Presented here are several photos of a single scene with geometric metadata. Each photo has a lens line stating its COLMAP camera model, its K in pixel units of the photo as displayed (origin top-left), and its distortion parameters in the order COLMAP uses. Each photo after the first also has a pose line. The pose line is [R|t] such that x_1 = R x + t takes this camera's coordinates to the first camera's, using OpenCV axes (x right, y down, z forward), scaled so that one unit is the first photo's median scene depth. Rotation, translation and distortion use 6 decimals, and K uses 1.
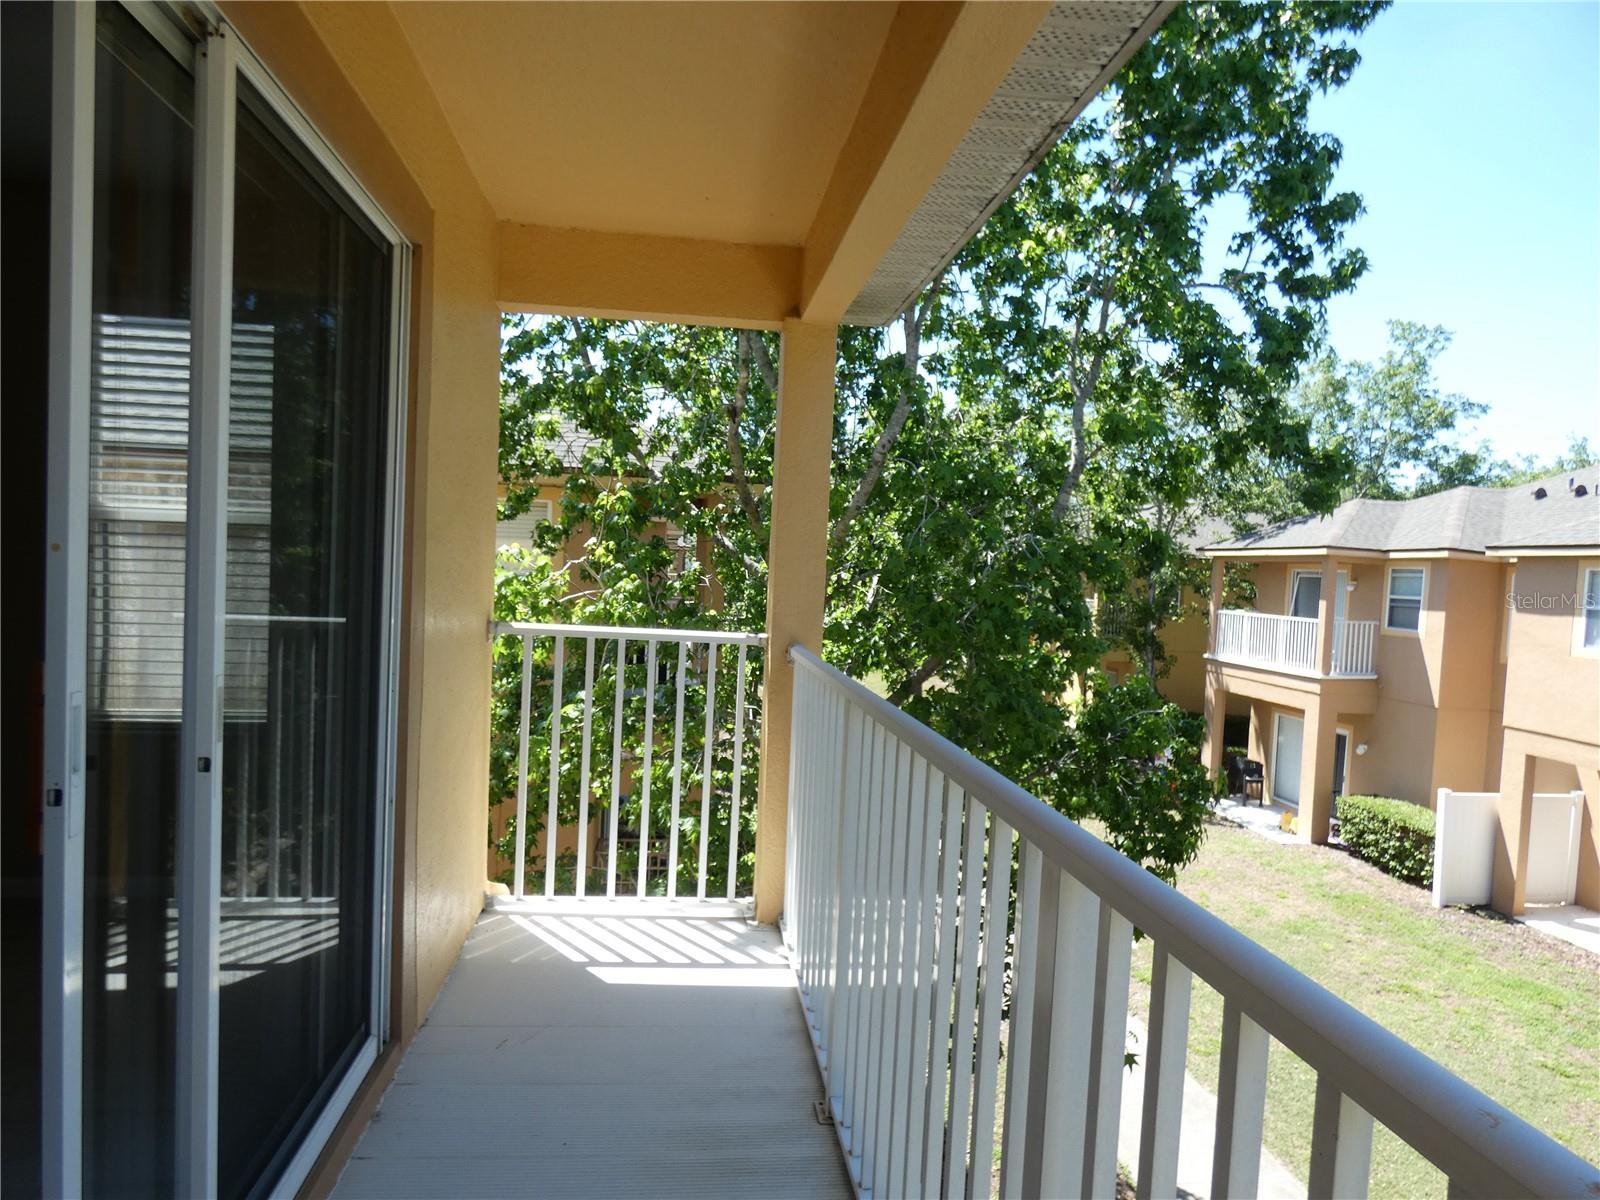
lens RADIAL K [[958.2, 0, 801.9], [0, 958.2, 607.3], [0, 0, 1]] dist [-0.001769, -0.000999]
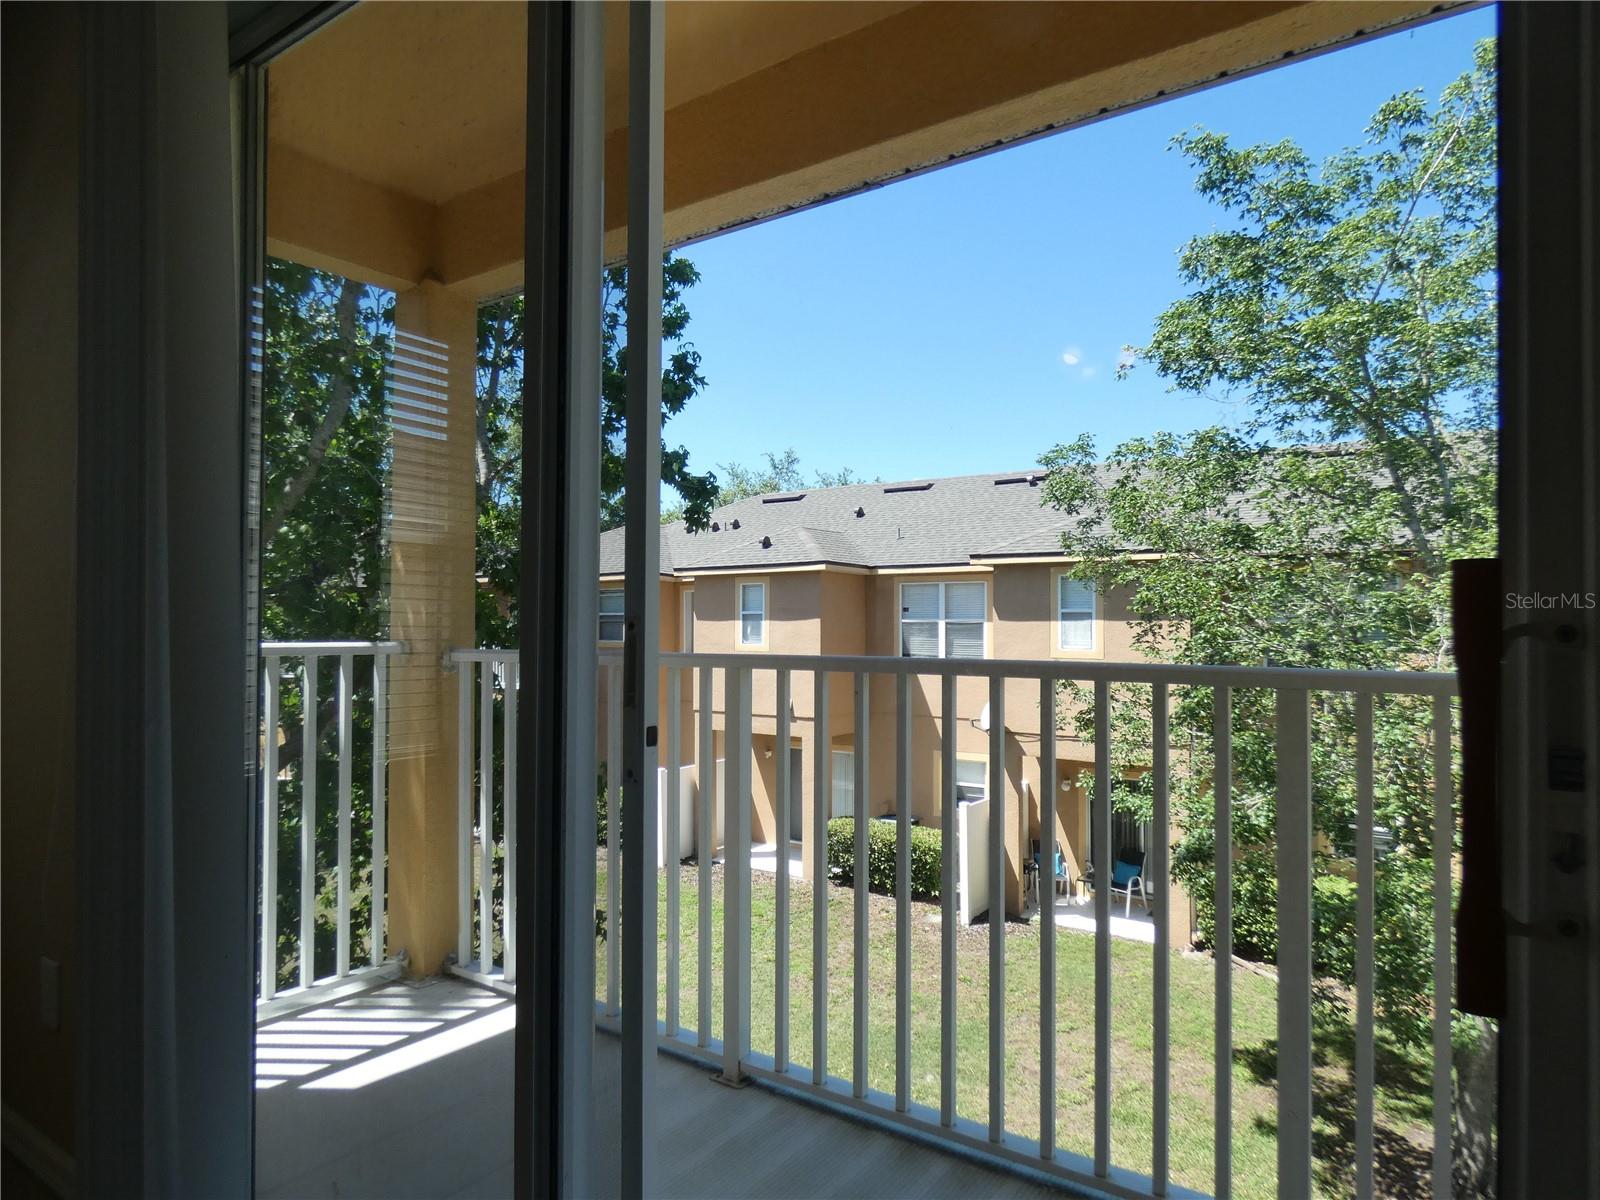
lens RADIAL K [[958.2, 0, 801.9], [0, 958.2, 607.3], [0, 0, 1]] dist [-0.001769, -0.000999]
pose [[0.676567, -0.043391, 0.735102, -0.263402], [0.070531, 0.997491, -0.006036, 0.017801], [-0.732996, 0.055931, 0.677930, 0.095904]]
